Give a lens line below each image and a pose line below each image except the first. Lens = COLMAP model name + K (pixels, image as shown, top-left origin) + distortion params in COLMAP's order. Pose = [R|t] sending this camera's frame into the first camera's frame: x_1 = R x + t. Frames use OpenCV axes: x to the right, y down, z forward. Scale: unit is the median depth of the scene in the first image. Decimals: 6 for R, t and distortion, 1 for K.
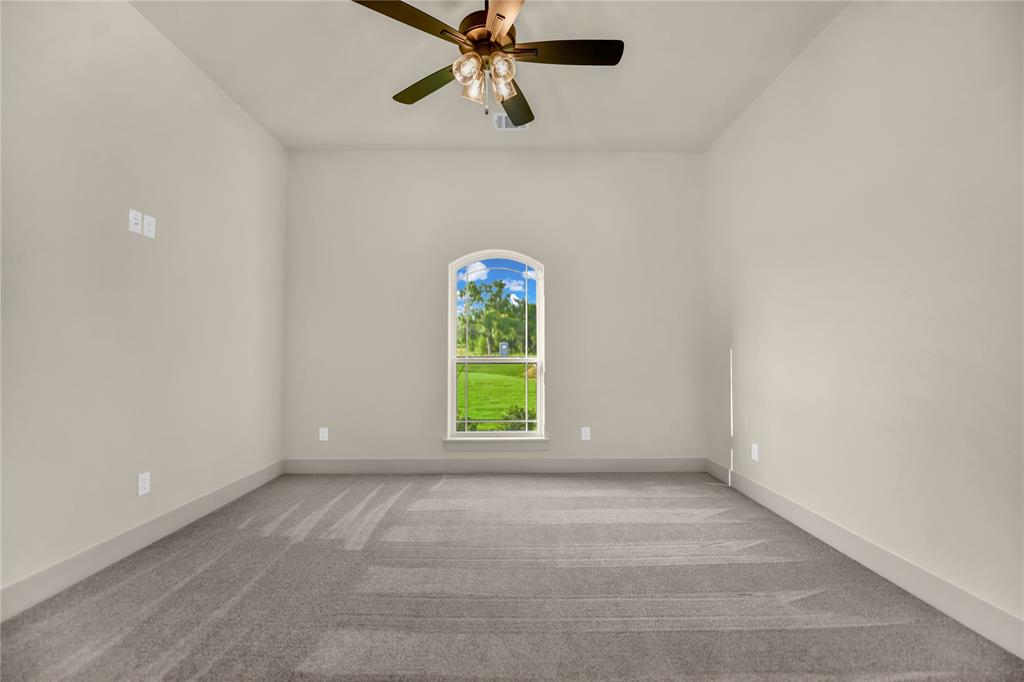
lens RADIAL K [[419.7, 0, 514.0], [0, 419.7, 345.4], [0, 0, 1]] dist [-0.002745, -0.000143]
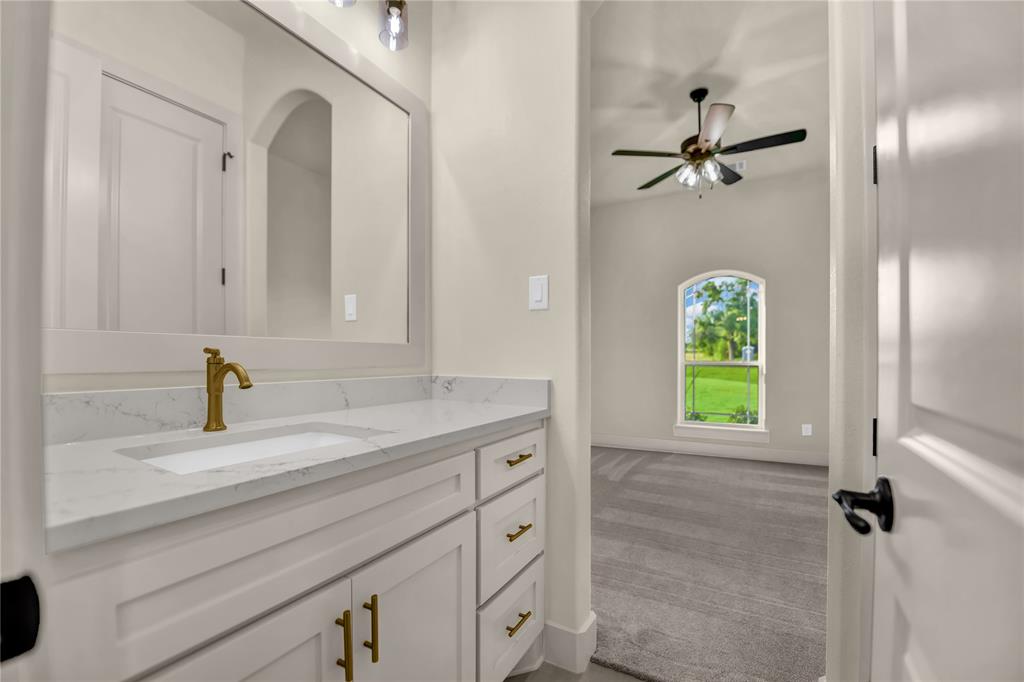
lens RADIAL K [[426.7, 0, 530.5], [0, 426.7, 356.7], [0, 0, 1]] dist [-0.004068, -0.000241]
pose [[0.877062, -0.000530, -0.480377, 0.007359], [0.007590, 0.999890, 0.012754, -0.000368], [0.480317, -0.014832, 0.876970, -0.034982]]
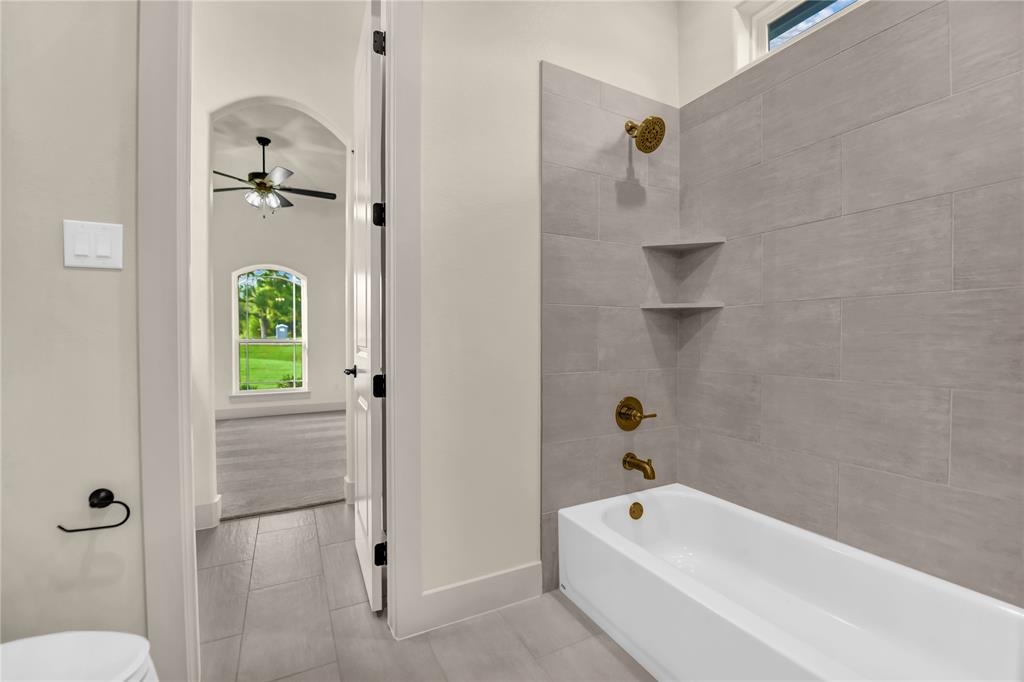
lens RADIAL K [[424.8, 0, 538.9], [0, 424.8, 342.6], [0, 0, 1]] dist [-0.037630, -0.000319]
pose [[0.865470, -0.008317, 0.500893, 0.003948], [-0.008295, 0.999487, 0.030929, -0.001141], [-0.500893, -0.030923, 0.864957, -0.078084]]
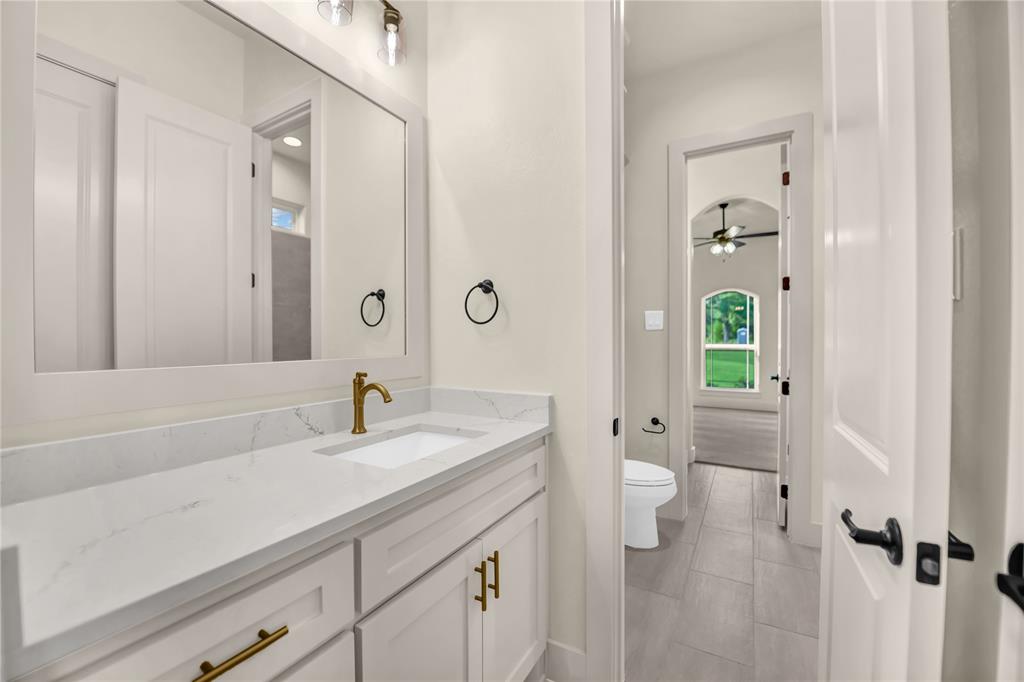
lens RADIAL K [[419.7, 0, 514.0], [0, 419.7, 345.4], [0, 0, 1]] dist [-0.002745, -0.000143]
pose [[0.864517, 0.002909, -0.502595, 0.007186], [0.013648, 0.999479, 0.029260, -0.005155], [0.502418, -0.032155, 0.864027, -0.116477]]
